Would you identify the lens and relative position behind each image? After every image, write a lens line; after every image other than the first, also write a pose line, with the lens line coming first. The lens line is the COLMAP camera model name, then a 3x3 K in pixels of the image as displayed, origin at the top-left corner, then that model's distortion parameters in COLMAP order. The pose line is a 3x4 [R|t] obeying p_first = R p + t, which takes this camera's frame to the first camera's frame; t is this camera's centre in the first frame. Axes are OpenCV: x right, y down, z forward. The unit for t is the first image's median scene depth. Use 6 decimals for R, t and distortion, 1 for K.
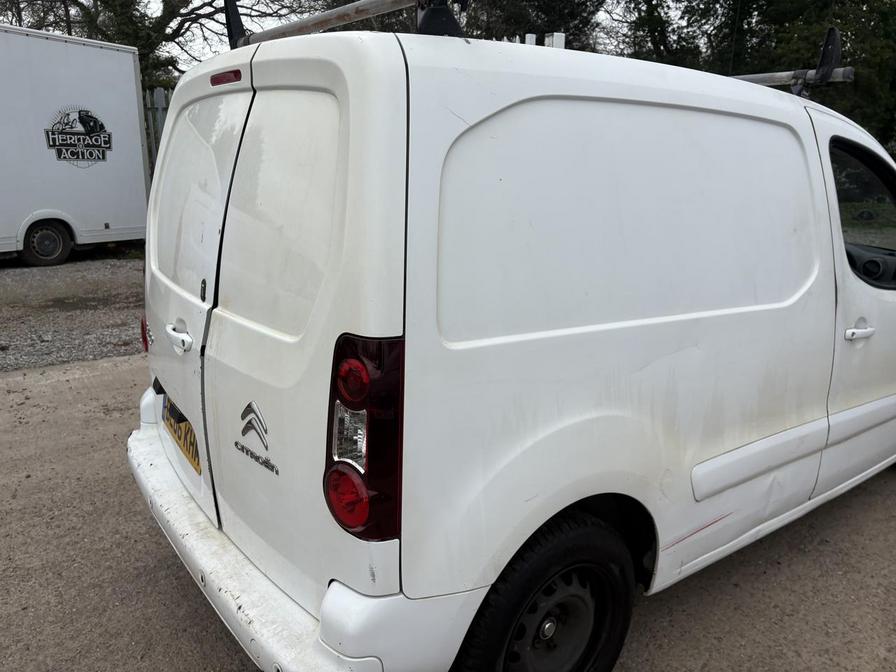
lens RADIAL K [[696.9, 0, 448.0], [0, 696.9, 336.0], [0, 0, 1]] dist [0.039125, -0.043707]
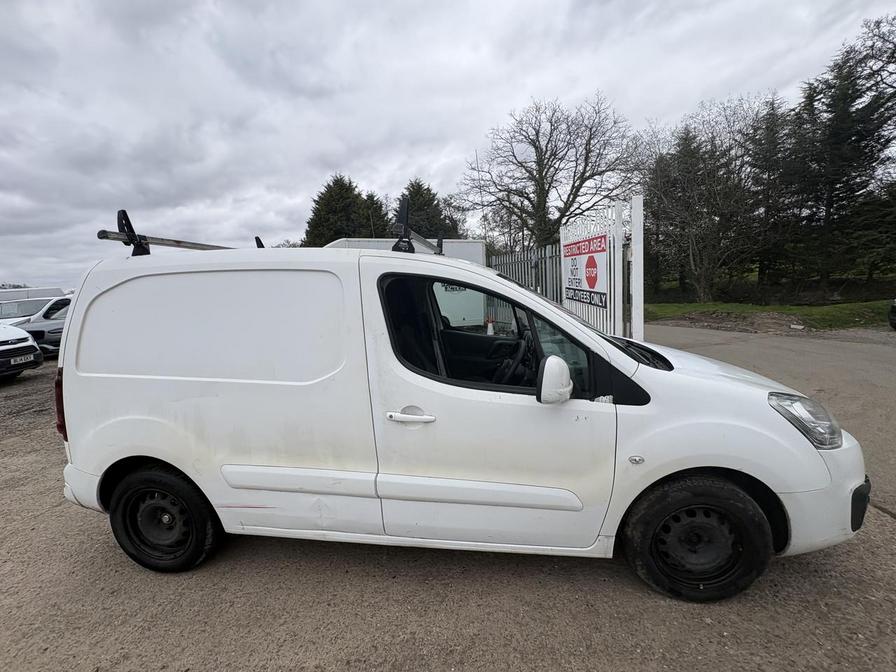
lens RADIAL K [[358.1, 0, 435.3], [0, 358.1, 335.7], [0, 0, 1]] dist [0.000969, 0.000017]
pose [[0.705118, 0.042648, -0.707806, 1.144611], [-0.116006, 0.991679, -0.055813, -0.128426], [0.699536, 0.121464, 0.704198, 0.585230]]
